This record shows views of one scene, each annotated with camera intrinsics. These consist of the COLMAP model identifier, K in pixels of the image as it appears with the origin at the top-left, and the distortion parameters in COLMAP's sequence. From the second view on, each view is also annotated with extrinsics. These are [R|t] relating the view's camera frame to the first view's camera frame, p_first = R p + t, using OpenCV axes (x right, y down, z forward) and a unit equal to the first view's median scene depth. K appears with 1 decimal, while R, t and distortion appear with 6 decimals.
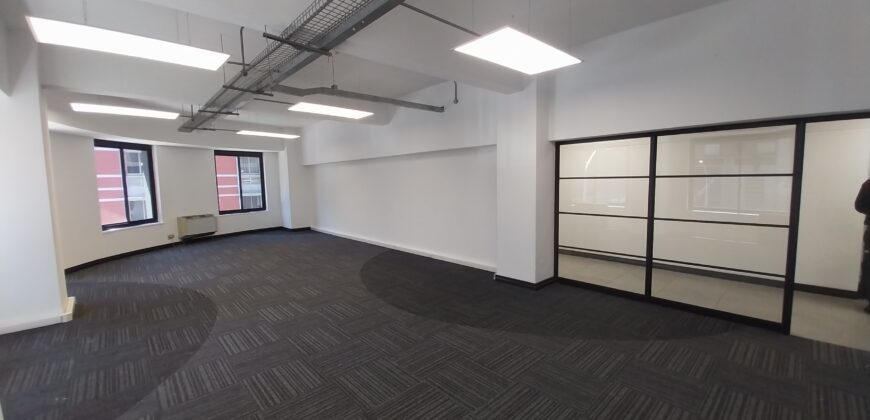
lens RADIAL K [[347.8, 0, 433.1], [0, 347.8, 208.6], [0, 0, 1]] dist [0.005300, -0.001604]
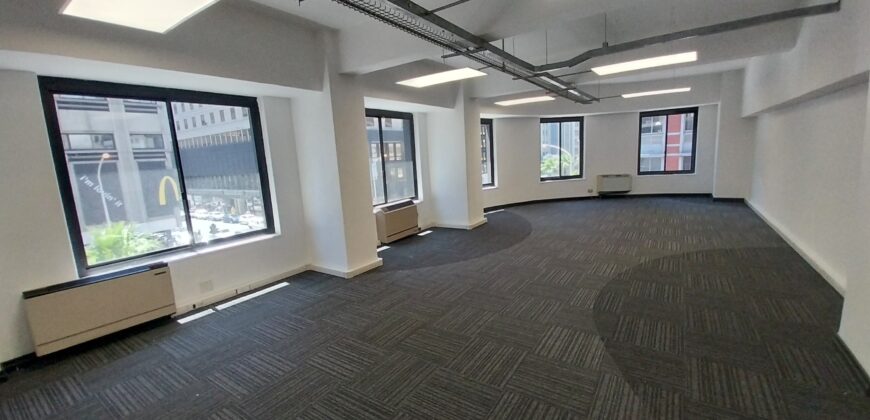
lens RADIAL K [[347.8, 0, 437.9], [0, 347.8, 209.2], [0, 0, 1]] dist [0.005300, -0.001604]
pose [[0.216445, 0.157514, -0.963505, 0.455490], [-0.029273, 0.987503, 0.154861, -0.042146], [0.975856, -0.005314, 0.218351, 0.298334]]
